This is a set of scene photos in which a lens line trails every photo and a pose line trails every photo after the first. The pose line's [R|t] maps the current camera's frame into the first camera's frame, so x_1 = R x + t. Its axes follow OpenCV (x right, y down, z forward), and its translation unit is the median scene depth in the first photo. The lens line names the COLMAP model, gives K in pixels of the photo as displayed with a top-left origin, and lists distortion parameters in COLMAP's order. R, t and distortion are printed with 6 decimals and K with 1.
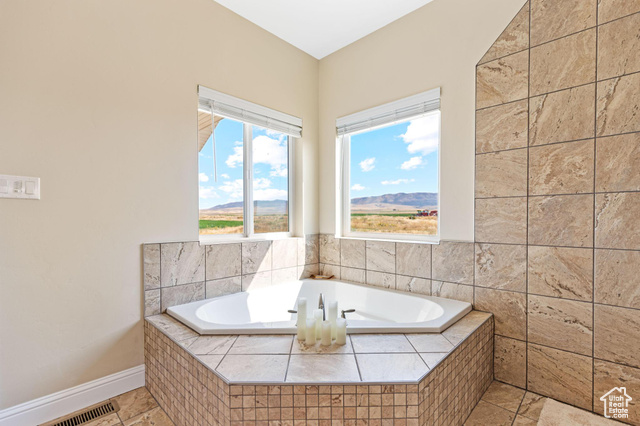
lens RADIAL K [[289.4, 0, 325.2], [0, 289.4, 219.6], [0, 0, 1]] dist [0.003553, -0.000308]
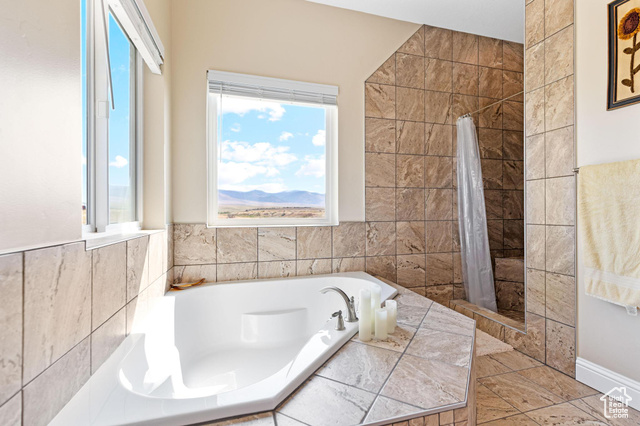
lens RADIAL K [[289.4, 0, 323.4], [0, 289.4, 209.9], [0, 0, 1]] dist [0.003553, -0.000308]
pose [[0.511808, 0.005189, 0.859084, -0.667395], [0.006391, 0.999931, -0.009847, 0.039270], [-0.859076, 0.010530, 0.511739, 0.528903]]
